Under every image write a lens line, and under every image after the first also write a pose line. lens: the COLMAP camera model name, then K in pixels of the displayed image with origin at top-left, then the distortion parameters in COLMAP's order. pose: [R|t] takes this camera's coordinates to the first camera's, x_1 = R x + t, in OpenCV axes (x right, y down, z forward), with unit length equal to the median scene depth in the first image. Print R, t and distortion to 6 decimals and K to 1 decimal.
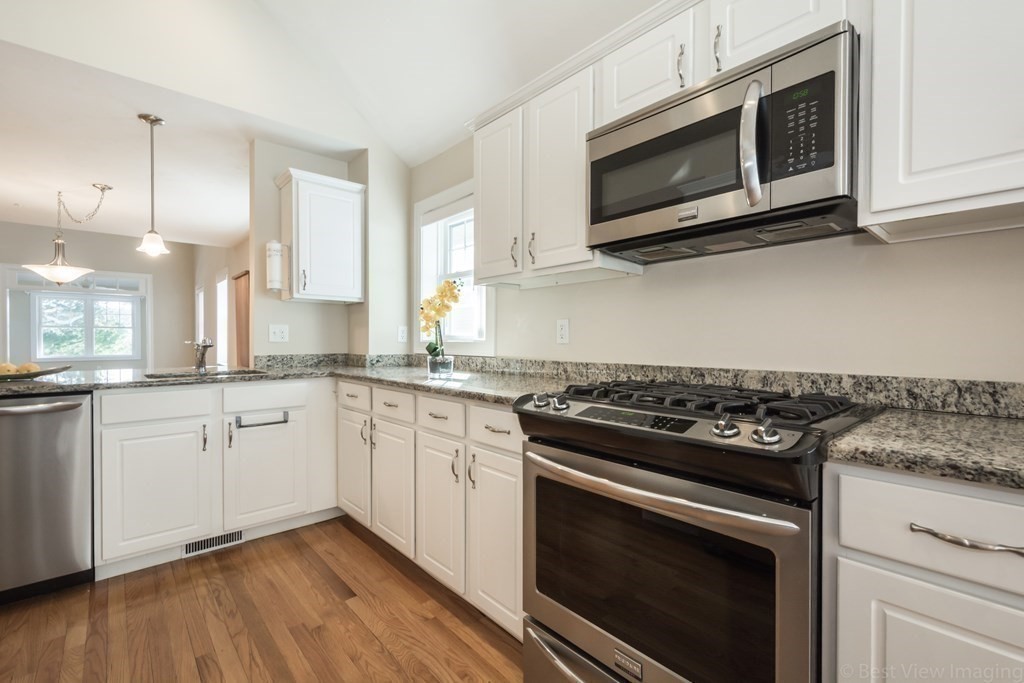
lens RADIAL K [[451.0, 0, 522.3], [0, 451.0, 341.6], [0, 0, 1]] dist [0.001734, 0.000069]
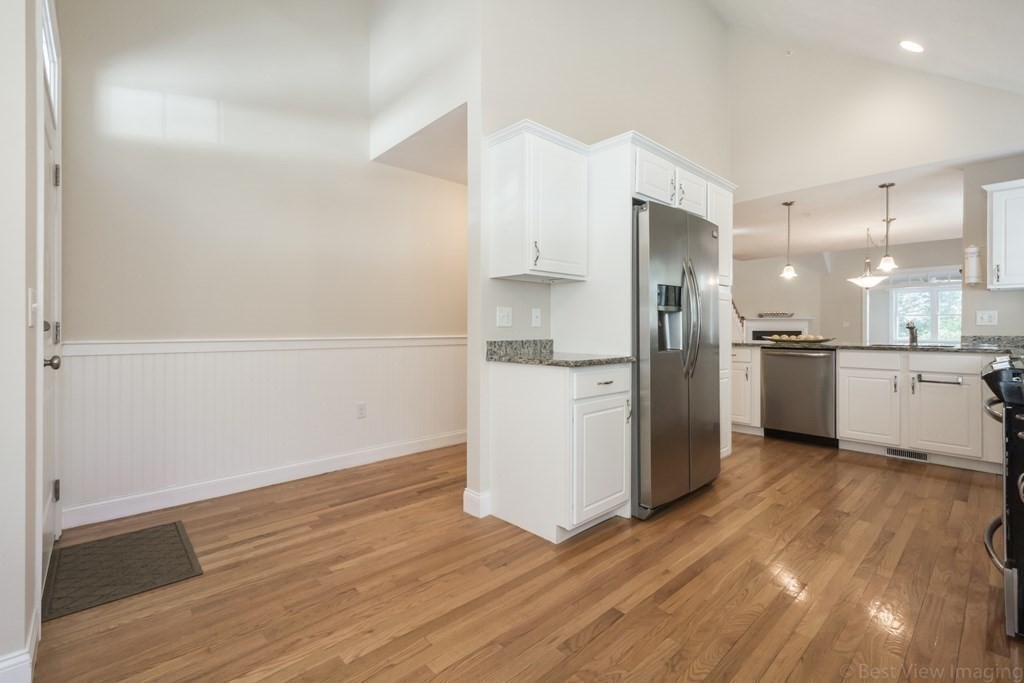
lens RADIAL K [[451.2, 0, 513.2], [0, 451.2, 327.4], [0, 0, 1]] dist [0.001459, 0.000372]
pose [[0.003805, -0.000577, -0.999993, 0.874297], [-0.003314, 0.999994, -0.000589, 0.015733], [0.999987, 0.003316, 0.003803, -0.360457]]
